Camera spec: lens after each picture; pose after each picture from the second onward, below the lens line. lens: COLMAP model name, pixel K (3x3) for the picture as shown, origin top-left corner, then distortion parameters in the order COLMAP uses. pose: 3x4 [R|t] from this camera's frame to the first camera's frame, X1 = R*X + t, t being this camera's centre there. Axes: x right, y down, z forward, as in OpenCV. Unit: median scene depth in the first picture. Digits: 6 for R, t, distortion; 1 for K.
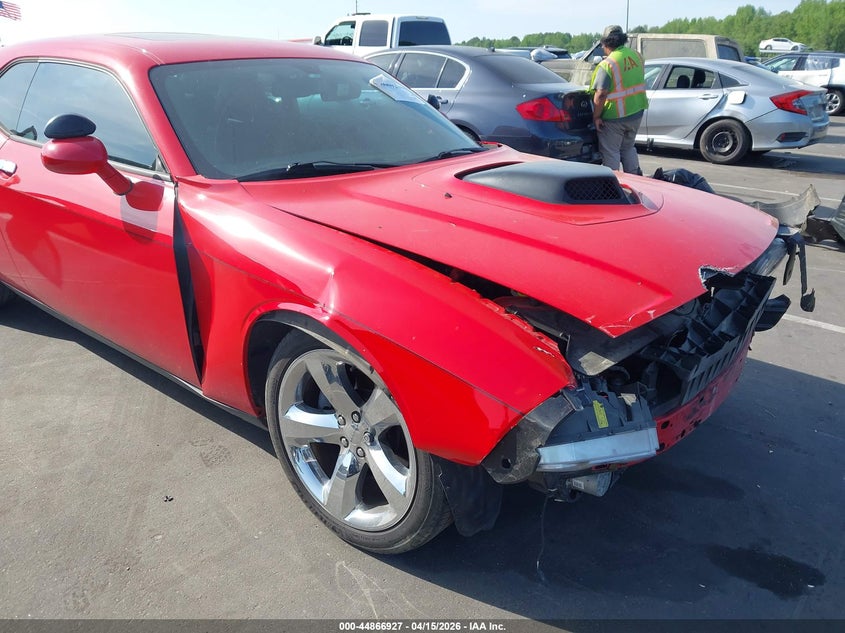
lens RADIAL K [[702.3, 0, 420.0], [0, 702.3, 309.7], [0, 0, 1]] dist [-0.007991, -0.000336]
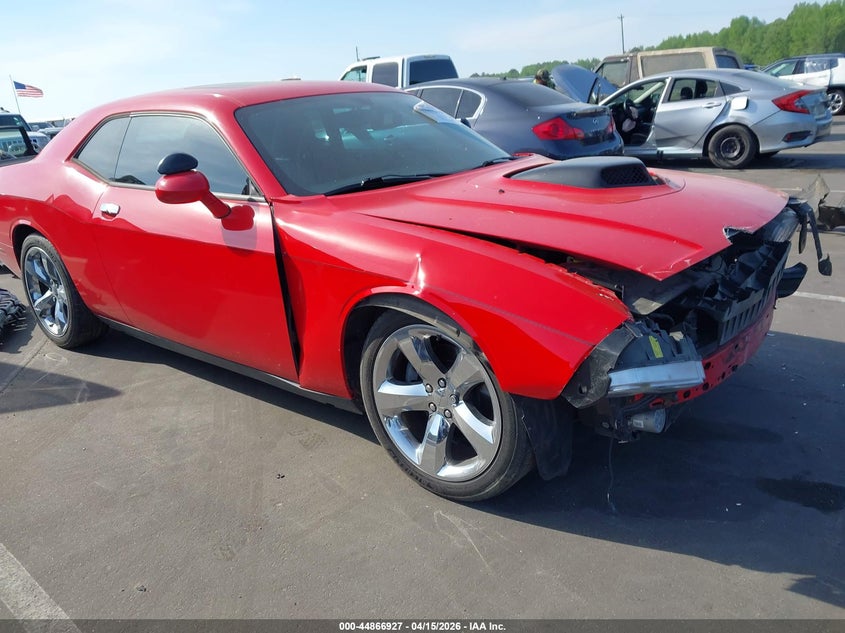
lens RADIAL K [[702.3, 0, 425.4], [0, 702.3, 320.2], [0, 0, 1]] dist [-0.007991, -0.000336]
pose [[0.996020, -0.086565, -0.021249, -0.075993], [0.085684, 0.995543, -0.039394, 0.081507], [0.024565, 0.037416, 0.998998, -0.158467]]
